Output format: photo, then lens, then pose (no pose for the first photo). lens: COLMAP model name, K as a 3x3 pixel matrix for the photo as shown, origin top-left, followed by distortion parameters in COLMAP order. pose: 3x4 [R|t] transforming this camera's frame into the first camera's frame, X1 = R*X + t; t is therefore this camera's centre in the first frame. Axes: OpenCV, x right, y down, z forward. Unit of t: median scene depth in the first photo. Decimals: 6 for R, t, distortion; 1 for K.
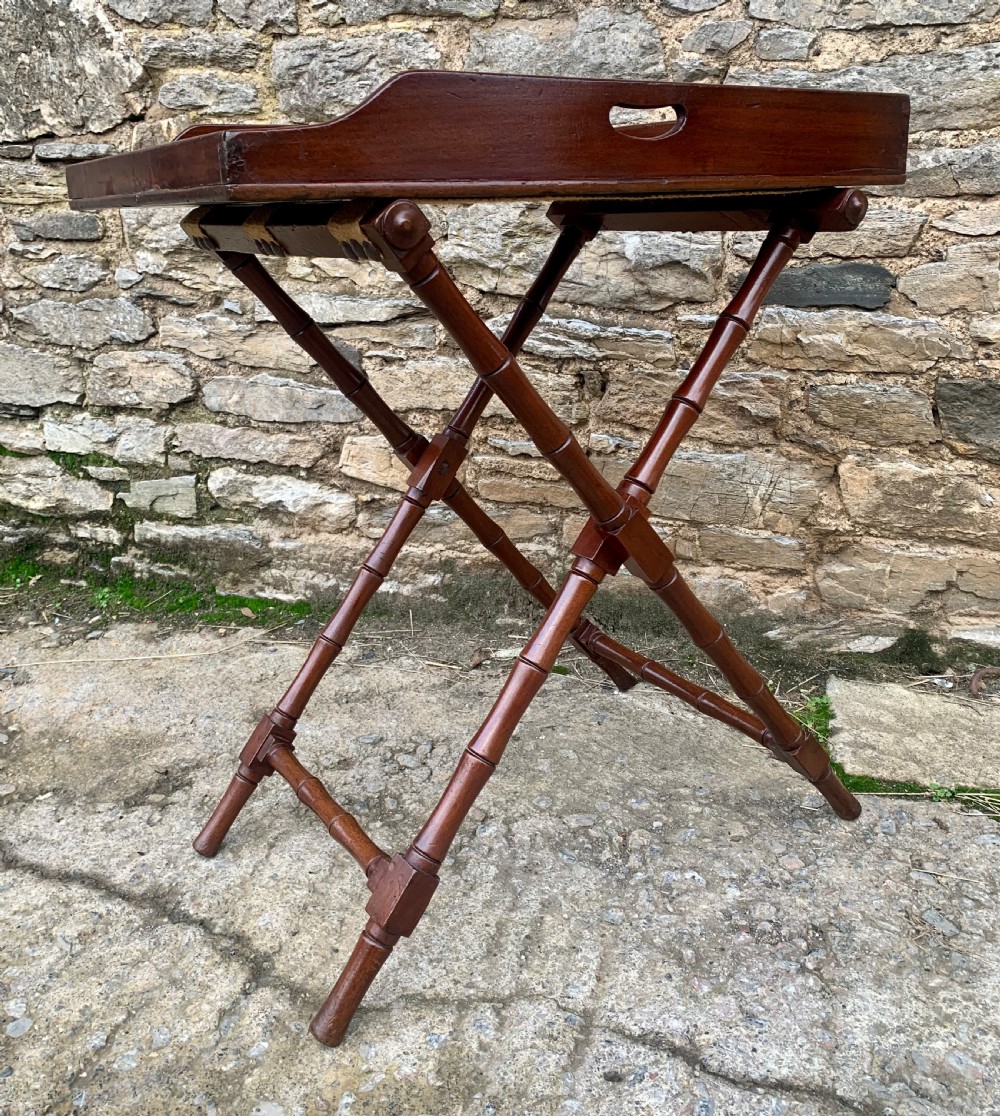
lens RADIAL K [[1025.4, 0, 504.0], [0, 1025.4, 516.0], [0, 0, 1]] dist [0.018841, 0.000000]
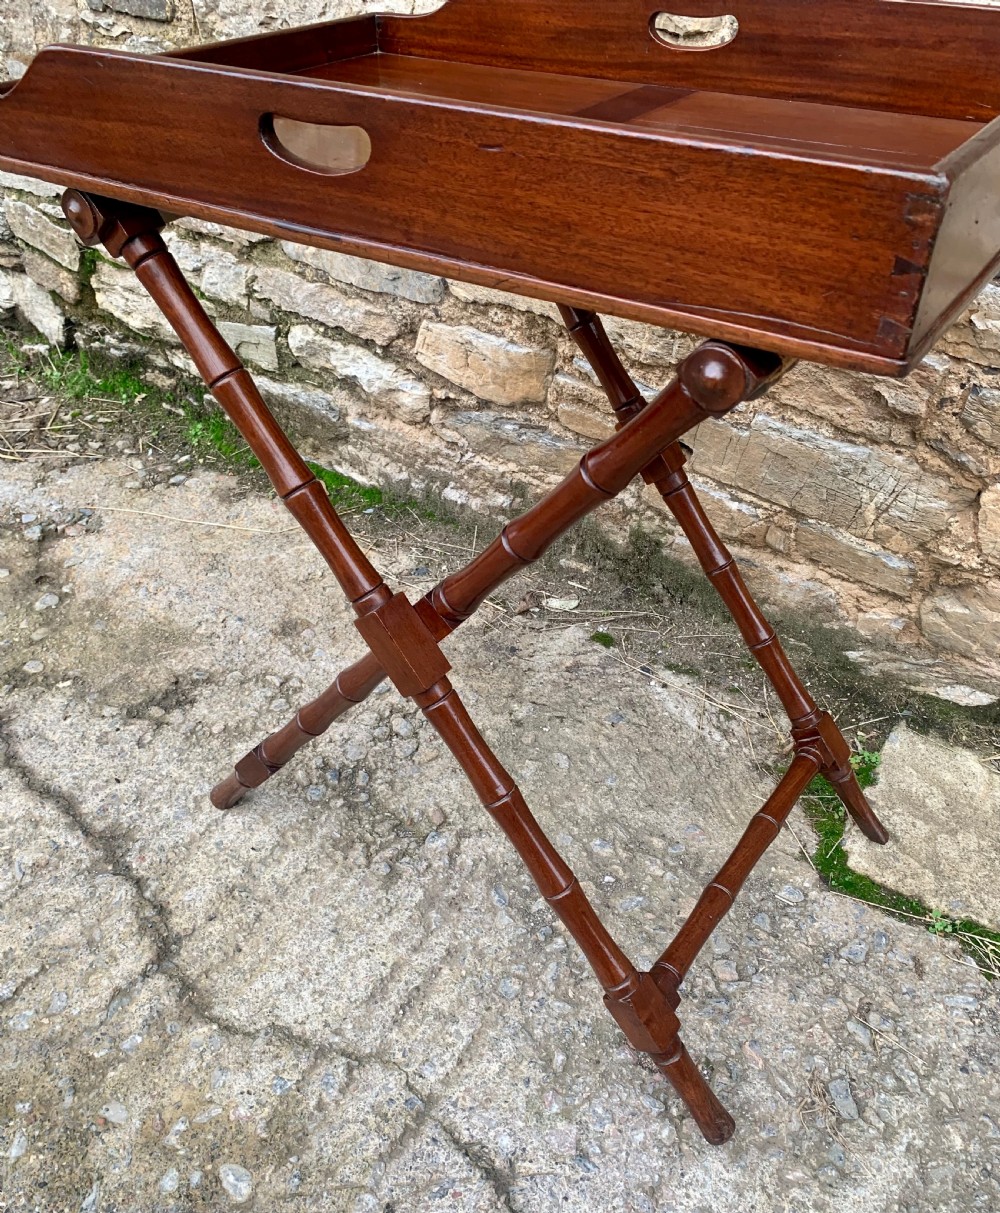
lens RADIAL K [[1010.9, 0, 506.5], [0, 1010.9, 657.9], [0, 0, 1]] dist [0.027740, -0.026709]
pose [[0.957686, 0.217288, -0.188745, 0.151879], [-0.125087, 0.904833, 0.406978, -0.199686], [0.259214, -0.366147, 0.893725, 0.177650]]
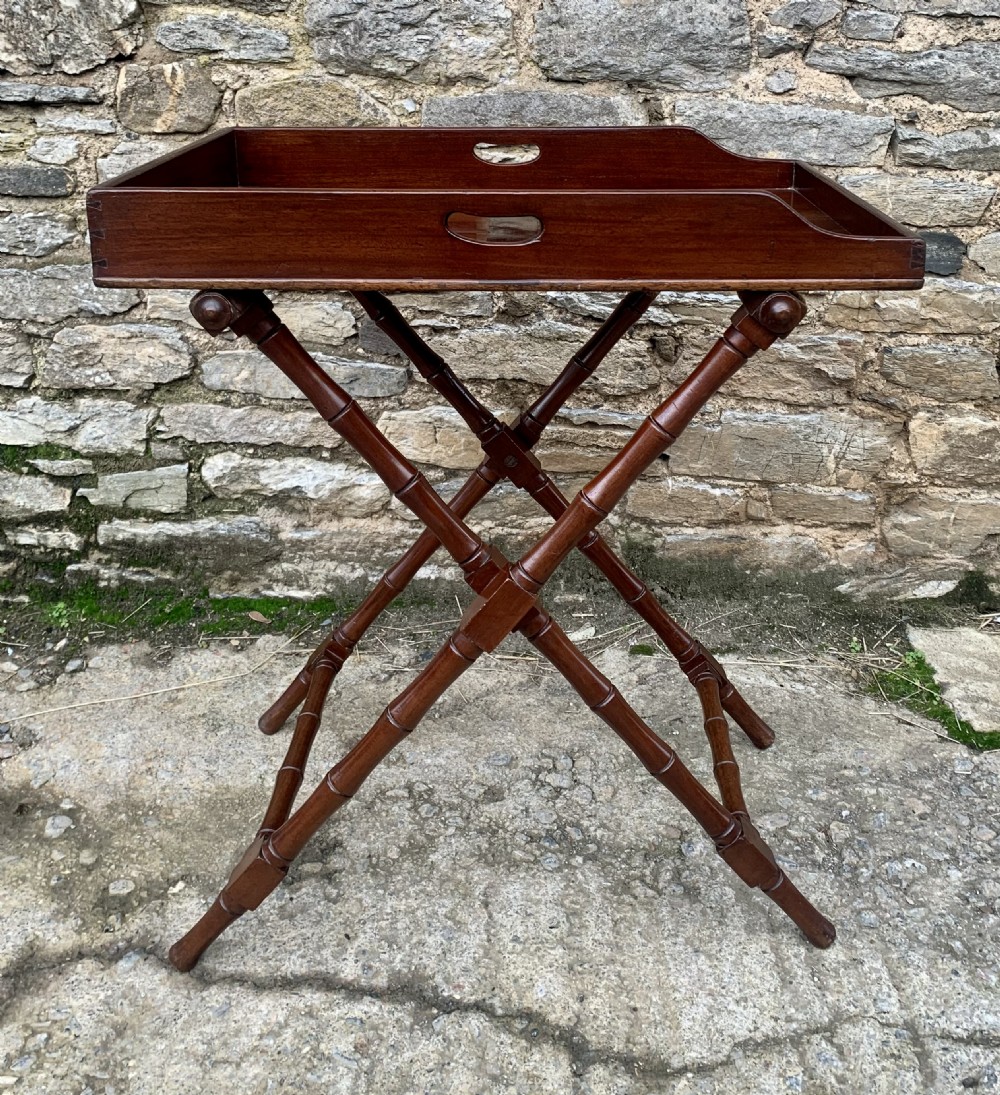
lens RADIAL K [[1218.0, 0, 521.2], [0, 1218.0, 369.4], [0, 0, 1]] dist [0.026715, 0.000000]
pose [[0.959188, -0.060722, 0.276173, -0.372729], [0.059289, 0.998149, 0.013546, -0.138759], [-0.276484, 0.003381, 0.961013, -0.060747]]
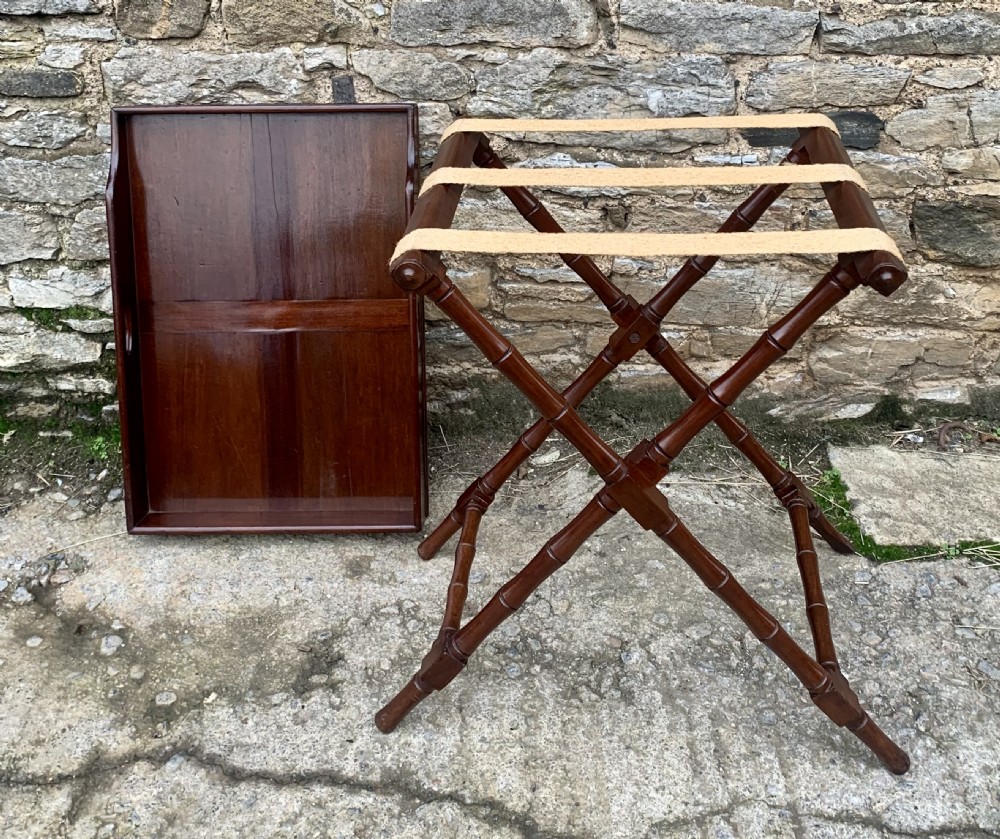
lens RADIAL K [[1163.2, 0, 519.7], [0, 1163.2, 271.4], [0, 0, 1]] dist [0.026954, 0.000000]
pose [[0.959427, -0.121762, 0.254311, -0.343305], [0.081377, 0.983145, 0.163717, -0.292096], [-0.269959, -0.136380, 0.953165, -0.157019]]
